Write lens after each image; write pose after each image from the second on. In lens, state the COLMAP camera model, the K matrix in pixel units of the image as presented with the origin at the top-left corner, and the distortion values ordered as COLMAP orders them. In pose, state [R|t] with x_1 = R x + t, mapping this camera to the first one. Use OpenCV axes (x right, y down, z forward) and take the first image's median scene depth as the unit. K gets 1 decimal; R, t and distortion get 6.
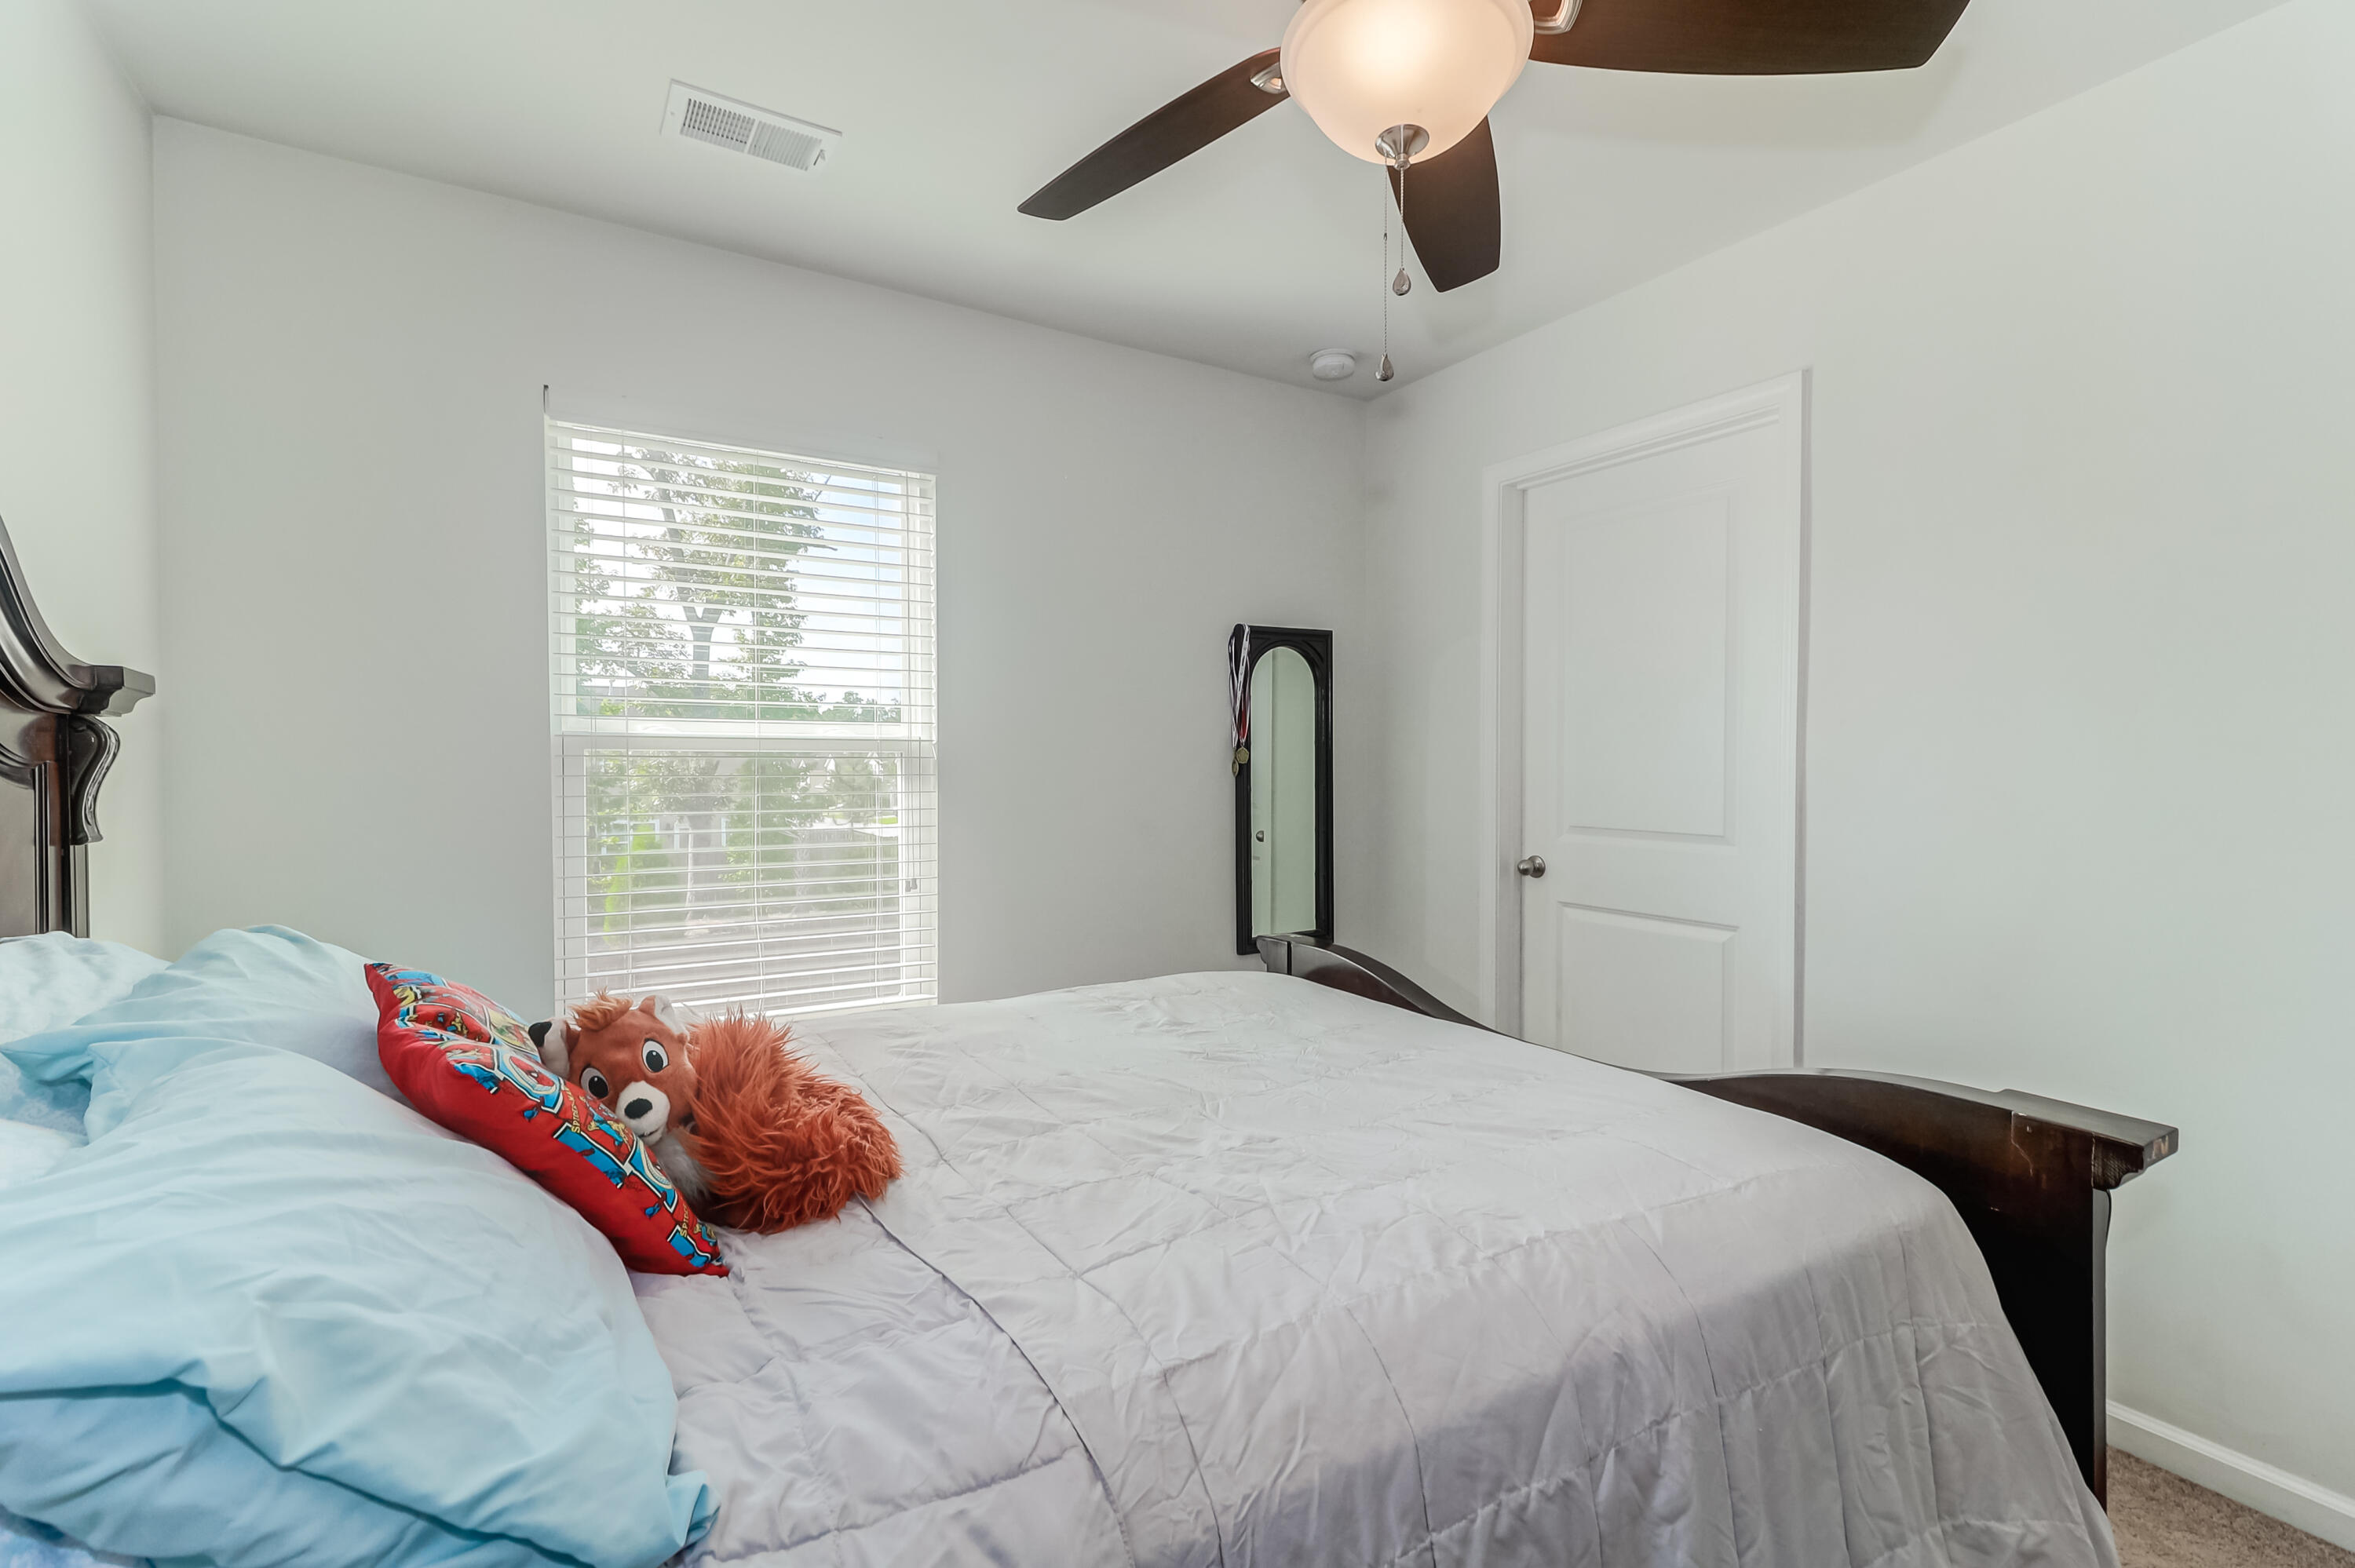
lens RADIAL K [[1074.5, 0, 1174.0], [0, 1074.5, 784.0], [0, 0, 1]] dist [0.020067, 0.000398]
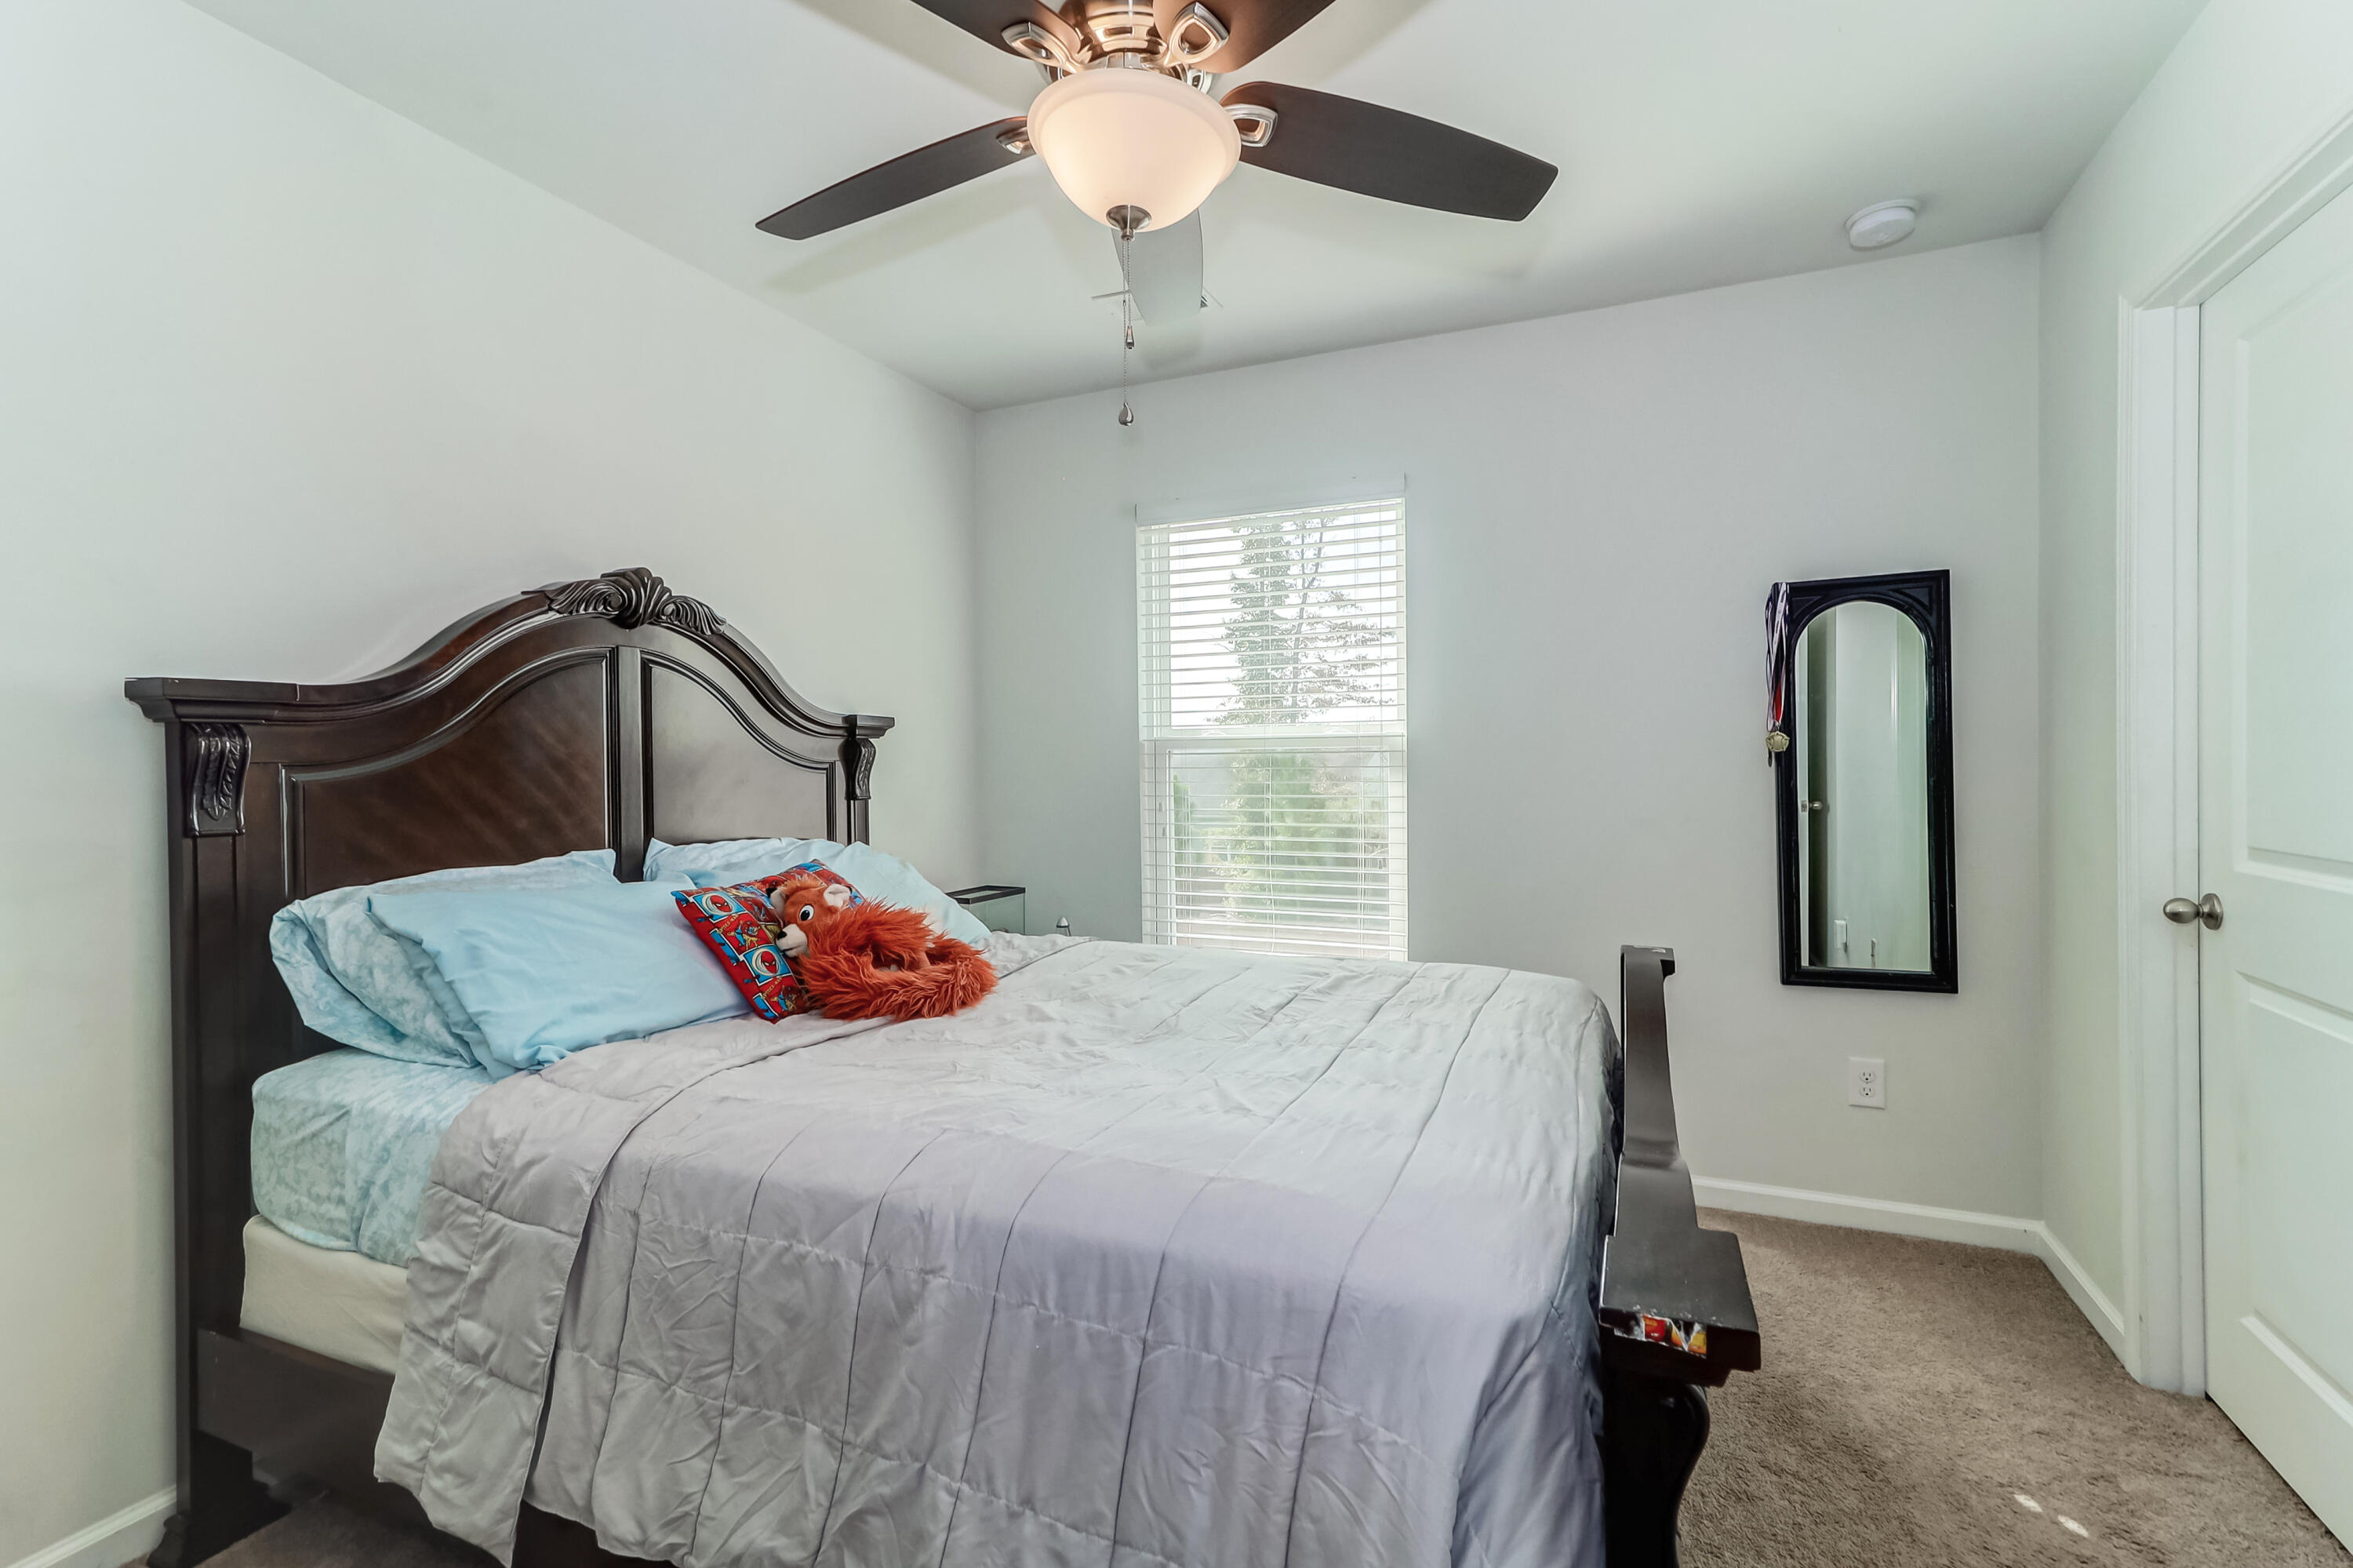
lens RADIAL K [[1073.8, 0, 1192.6], [0, 1073.8, 774.3], [0, 0, 1]] dist [0.020067, 0.000398]
pose [[0.575130, 0.001594, -0.818061, 0.627263], [-0.004894, 0.999987, -0.001492, 0.002855], [0.818048, 0.004862, 0.575130, 0.200068]]
